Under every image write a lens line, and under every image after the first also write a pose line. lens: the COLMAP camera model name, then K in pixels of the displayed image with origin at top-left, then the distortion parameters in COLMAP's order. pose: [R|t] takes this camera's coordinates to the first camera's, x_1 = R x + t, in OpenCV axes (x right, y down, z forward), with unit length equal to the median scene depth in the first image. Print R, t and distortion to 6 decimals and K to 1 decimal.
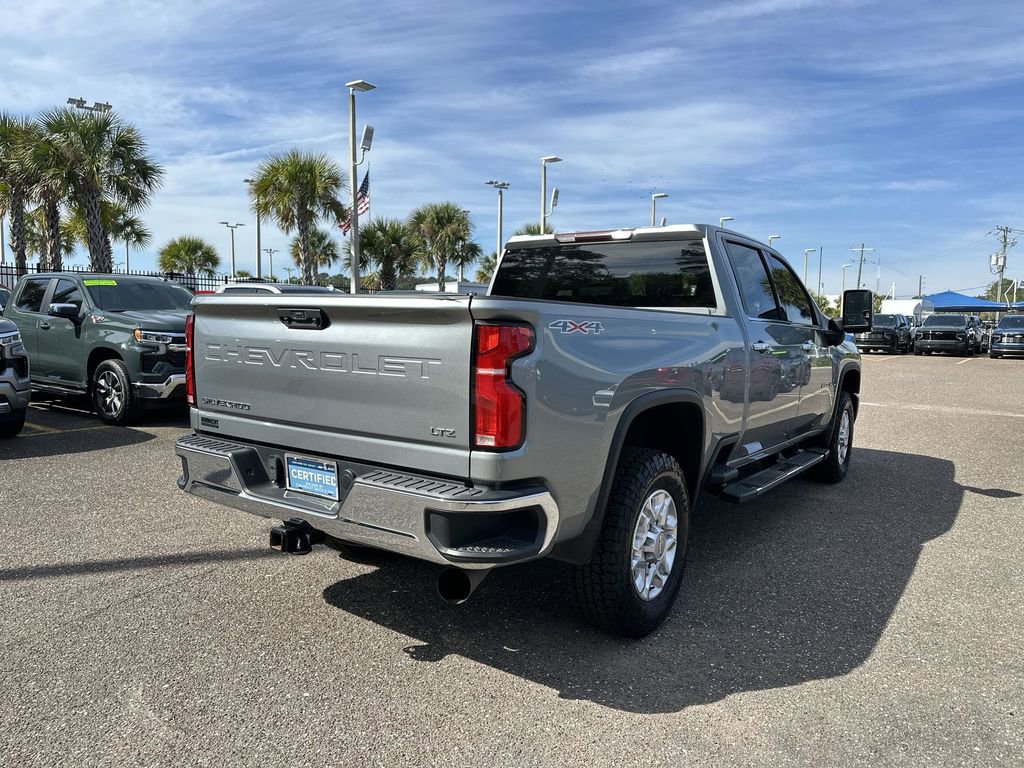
lens RADIAL K [[715.6, 0, 510.2], [0, 715.6, 395.5], [0, 0, 1]] dist [0.059185, -0.071148]
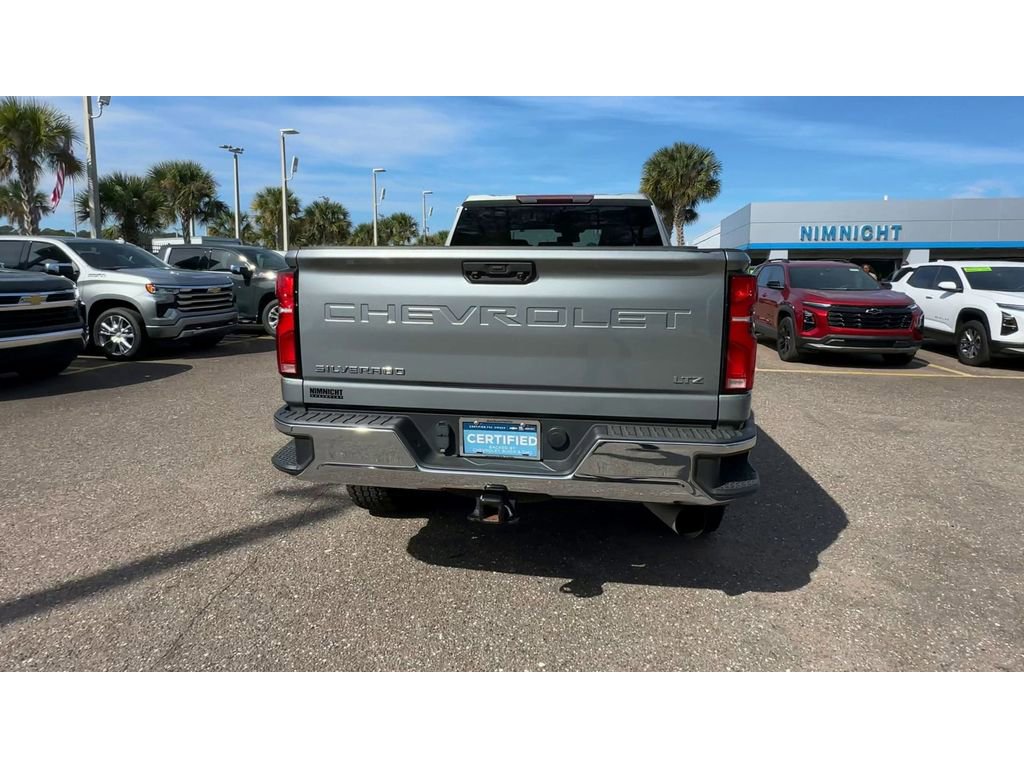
lens RADIAL K [[568.7, 0, 527.2], [0, 568.7, 335.5], [0, 0, 1]] dist [-0.007141, 0.002620]
pose [[0.885863, -0.061969, 0.459790, -0.472904], [0.057835, 0.998059, 0.023088, -0.031749], [-0.460329, 0.006139, 0.887727, 0.257335]]
